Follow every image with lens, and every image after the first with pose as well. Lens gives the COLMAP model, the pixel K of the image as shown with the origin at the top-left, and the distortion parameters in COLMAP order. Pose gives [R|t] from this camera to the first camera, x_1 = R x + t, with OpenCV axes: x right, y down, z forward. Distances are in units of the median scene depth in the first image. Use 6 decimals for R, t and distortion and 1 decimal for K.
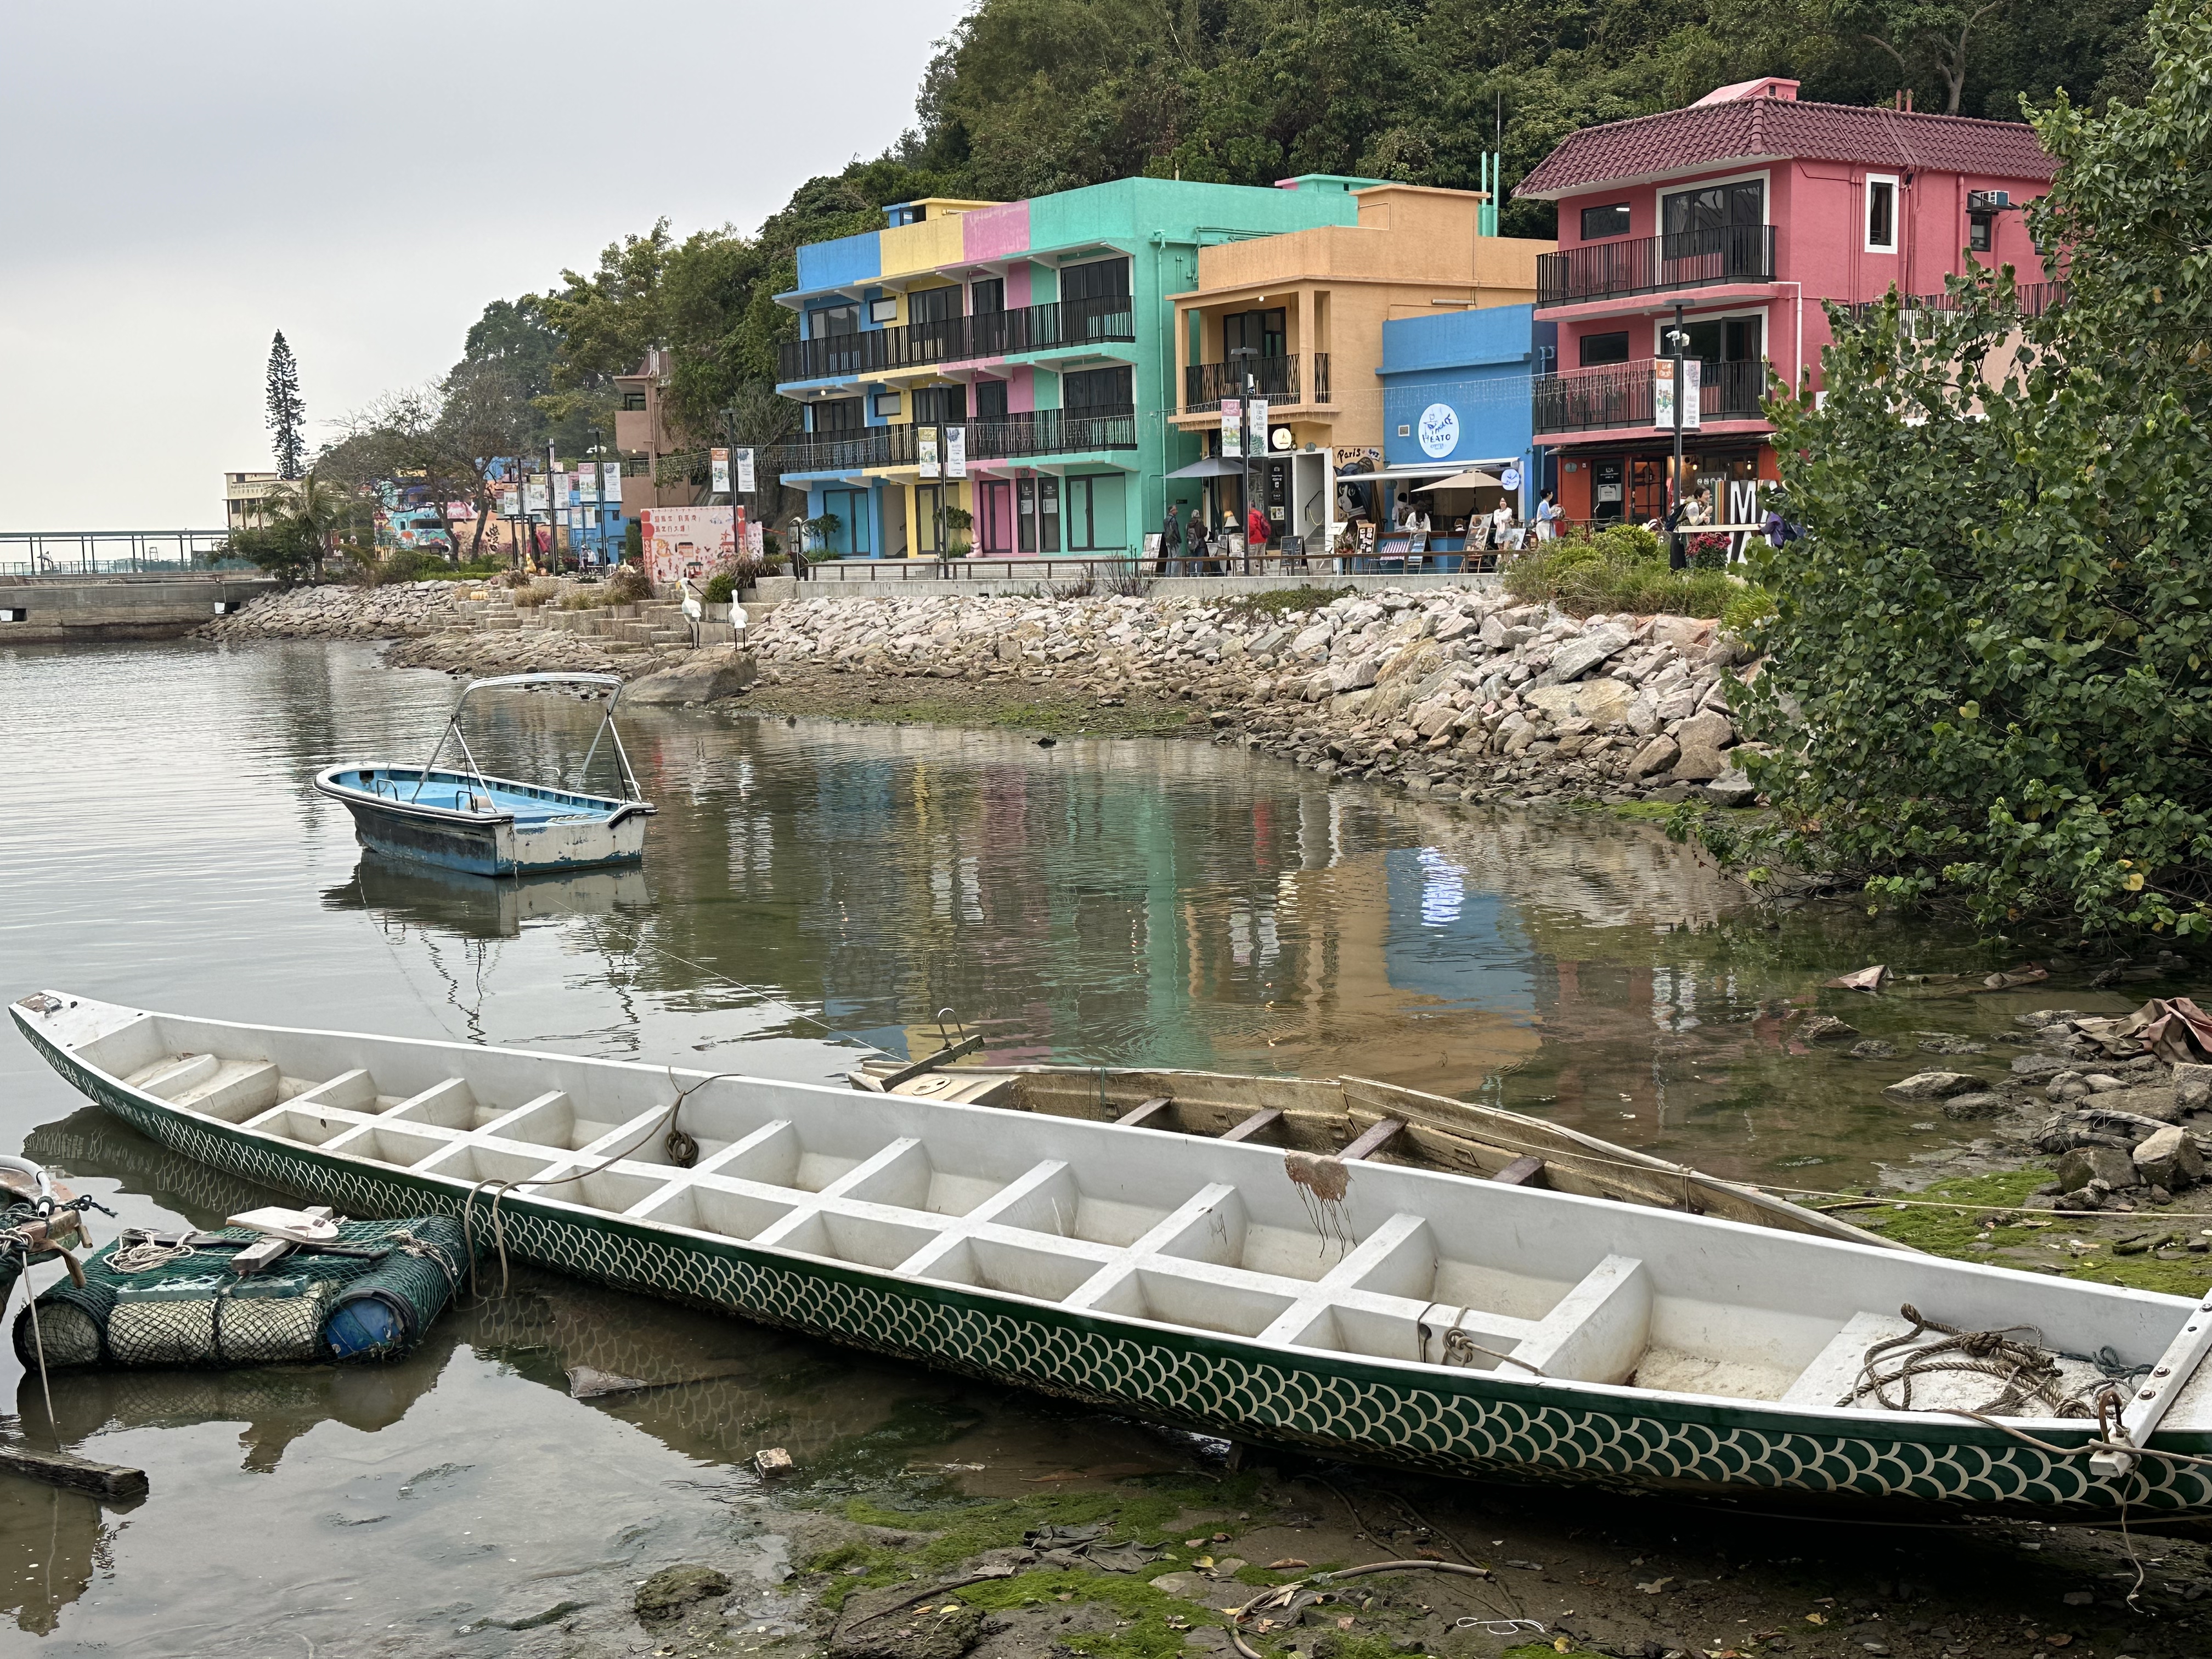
lens RADIAL K [[2598.6, 0, 1106.0], [0, 2598.6, 829.5], [0, 0, 1]] dist [0.150886, 0.004200]
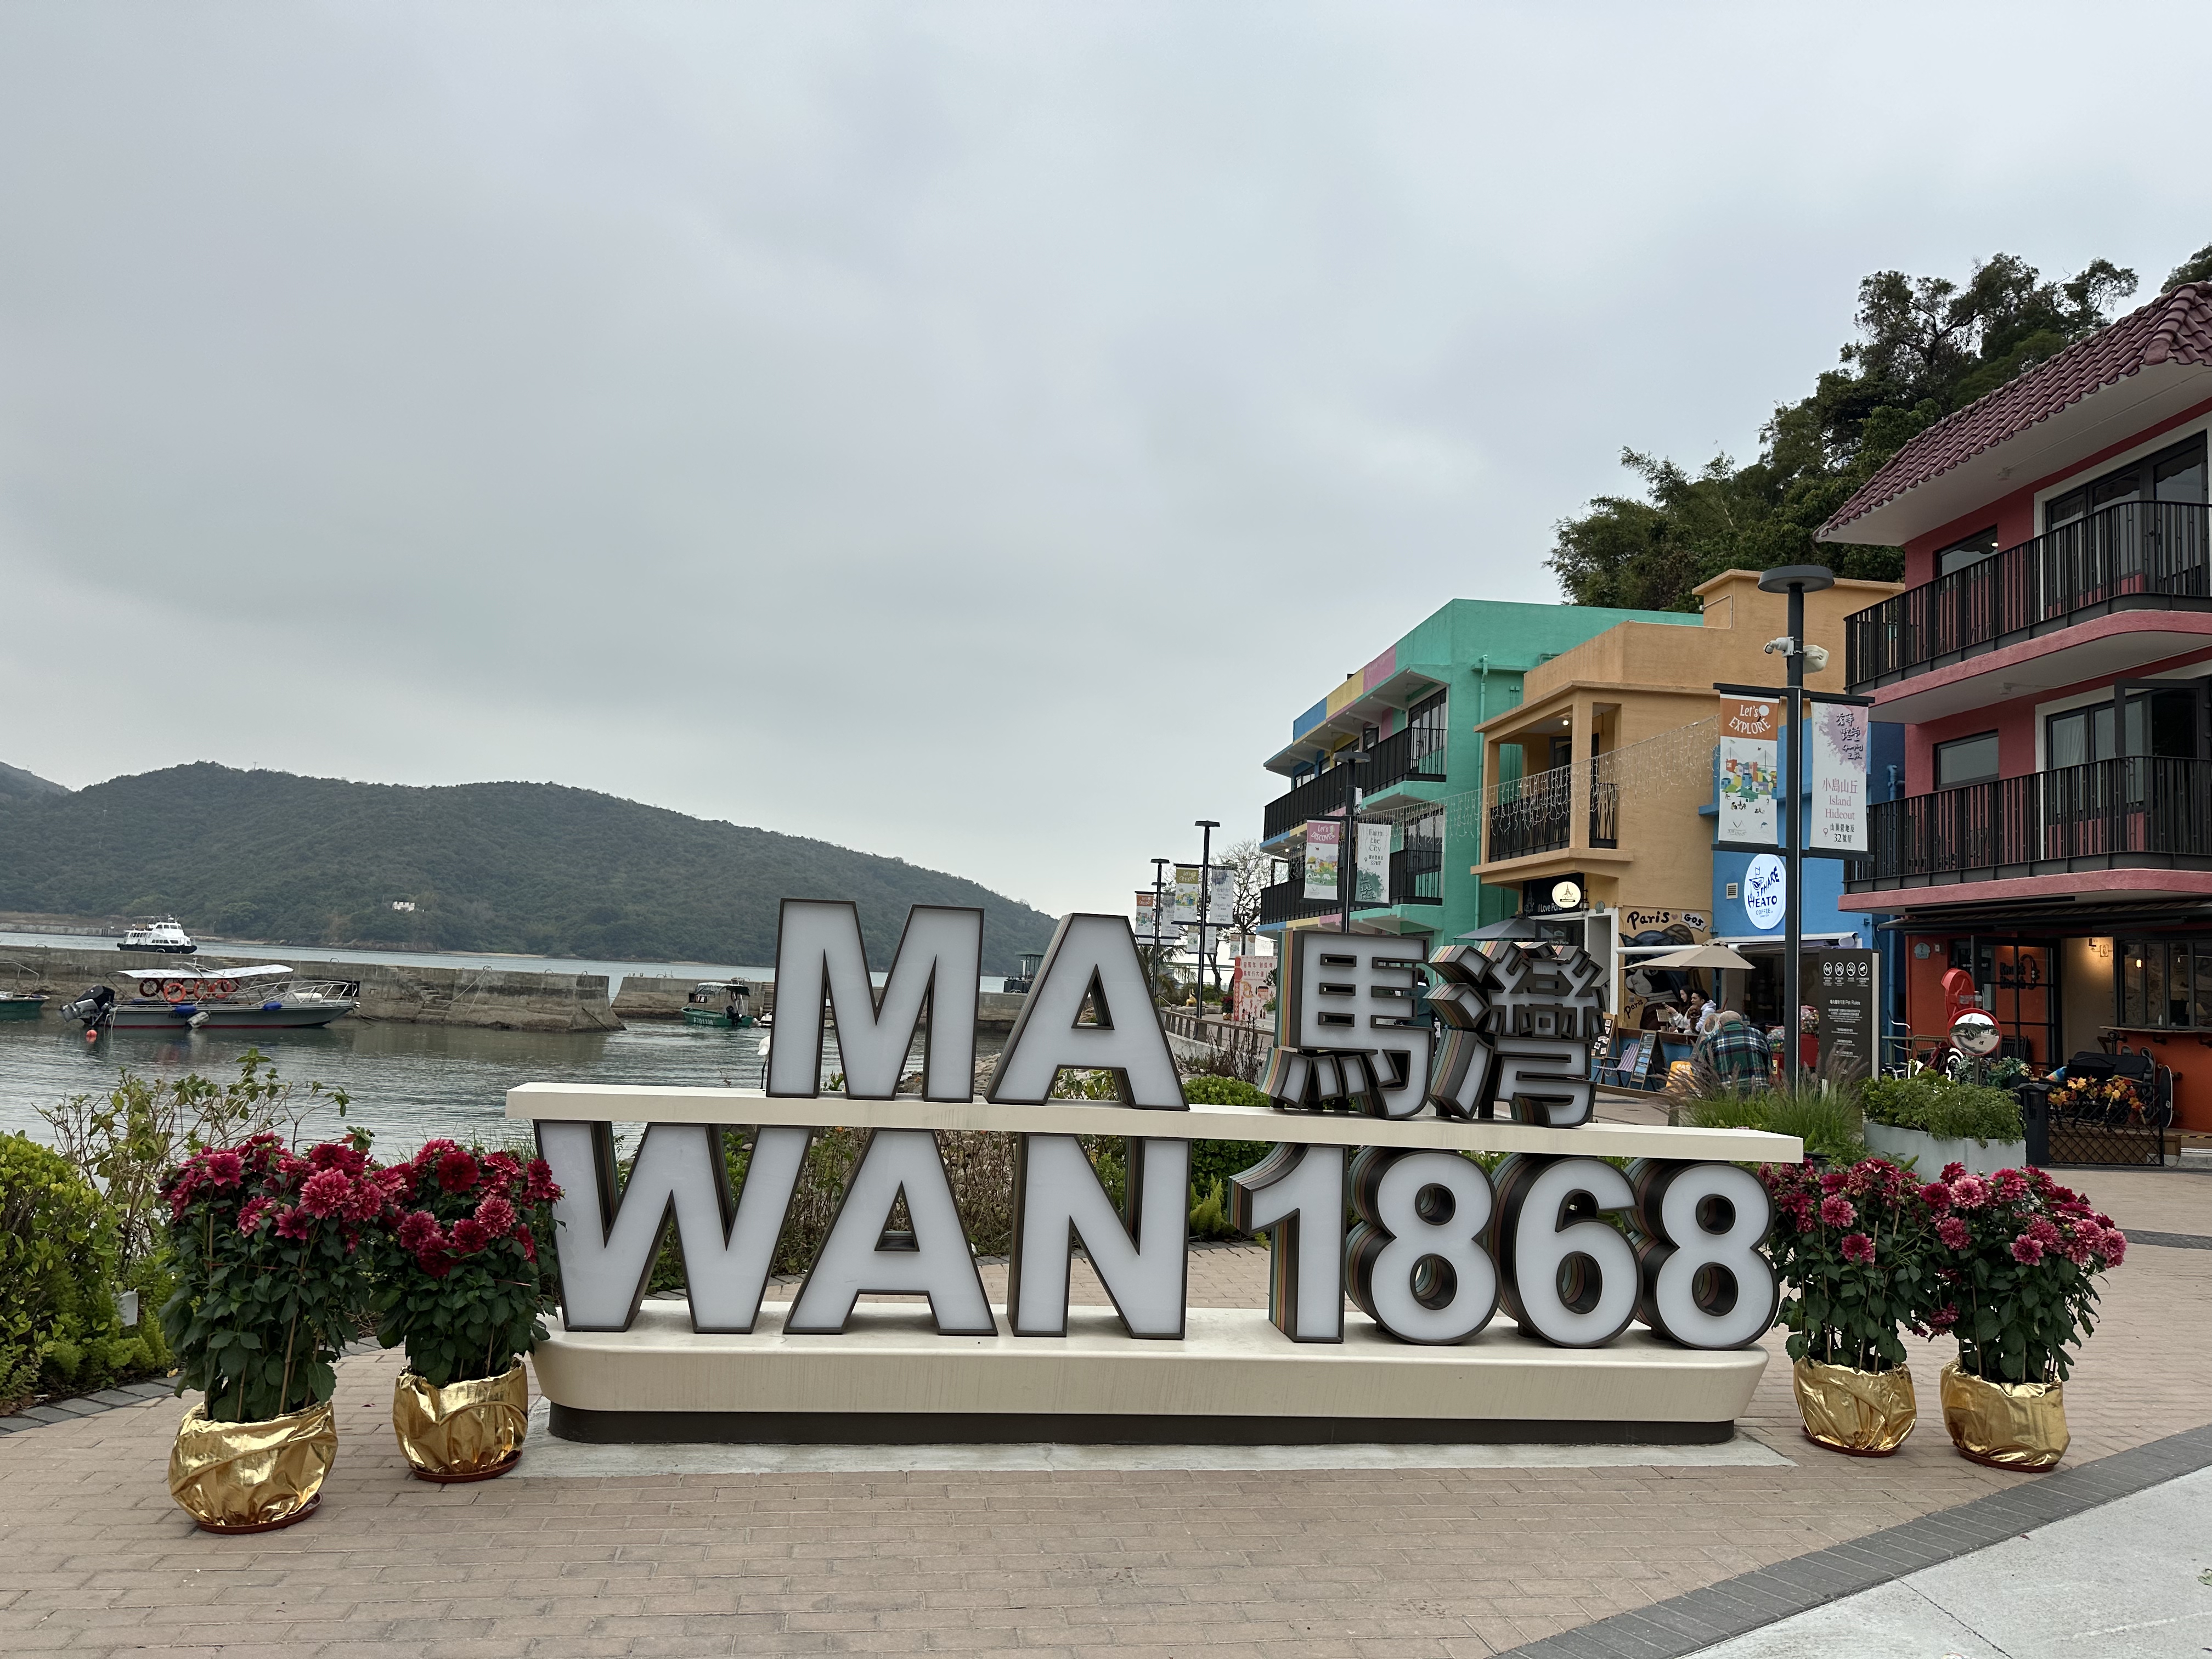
lens RADIAL K [[1540.8, 0, 1106.1], [0, 1540.8, 819.3], [0, 0, 1]] dist [0.087433, -0.129658]
pose [[0.837233, 0.010694, -0.546741, 0.207842], [-0.129057, 0.975431, -0.178548, -0.074584], [0.531399, 0.220047, 0.818043, 0.565255]]
